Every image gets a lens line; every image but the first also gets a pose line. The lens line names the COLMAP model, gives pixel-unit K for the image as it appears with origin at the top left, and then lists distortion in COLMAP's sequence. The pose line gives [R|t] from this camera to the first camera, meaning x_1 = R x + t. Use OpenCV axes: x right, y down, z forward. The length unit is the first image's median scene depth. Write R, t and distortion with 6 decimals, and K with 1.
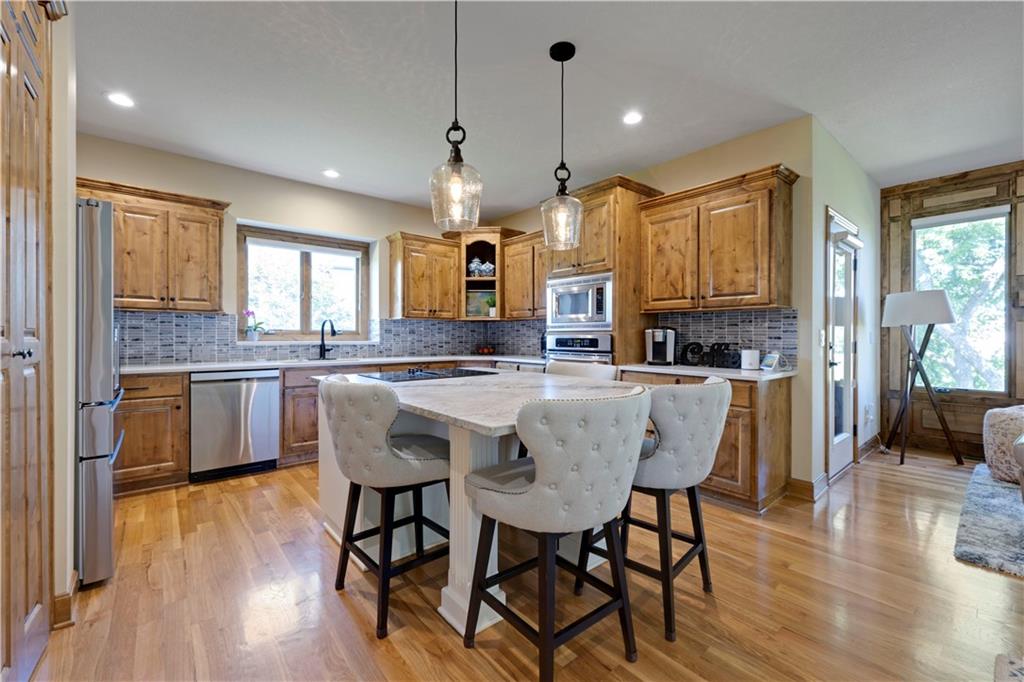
lens RADIAL K [[416.6, 0, 512.0], [0, 416.6, 341.0], [0, 0, 1]] dist [-0.000408, -0.000031]
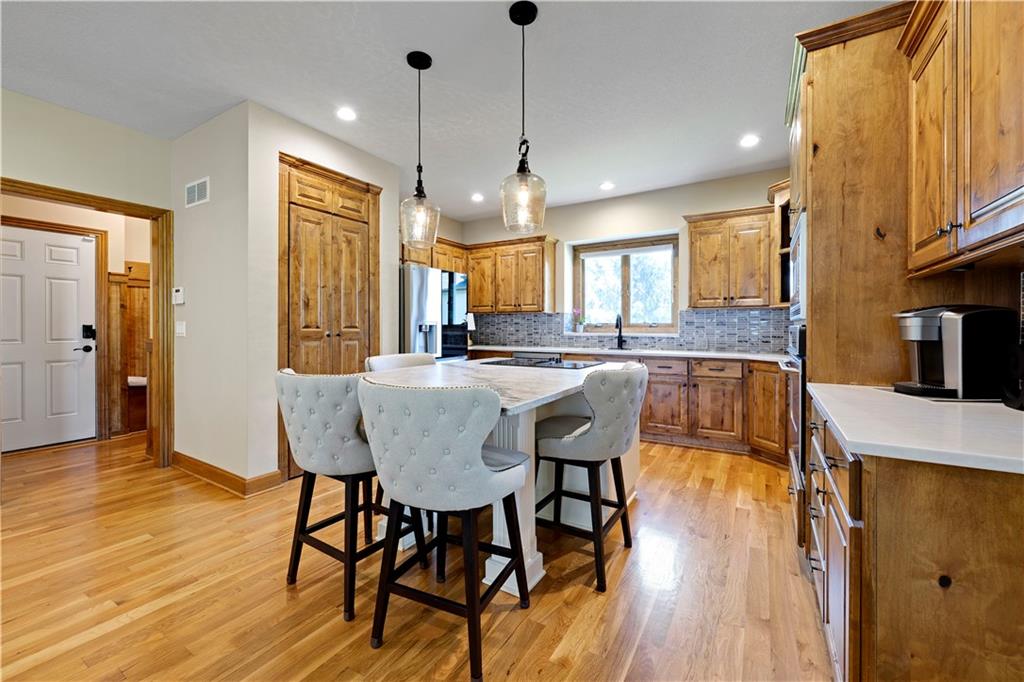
lens RADIAL K [[411.9, 0, 513.0], [0, 411.9, 331.9], [0, 0, 1]] dist [0.001330, 0.000211]
pose [[0.317443, 0.006758, -0.948253, 0.565275], [-0.010383, 0.999939, 0.003650, -0.003971], [0.948220, 0.008687, 0.317494, 0.407582]]
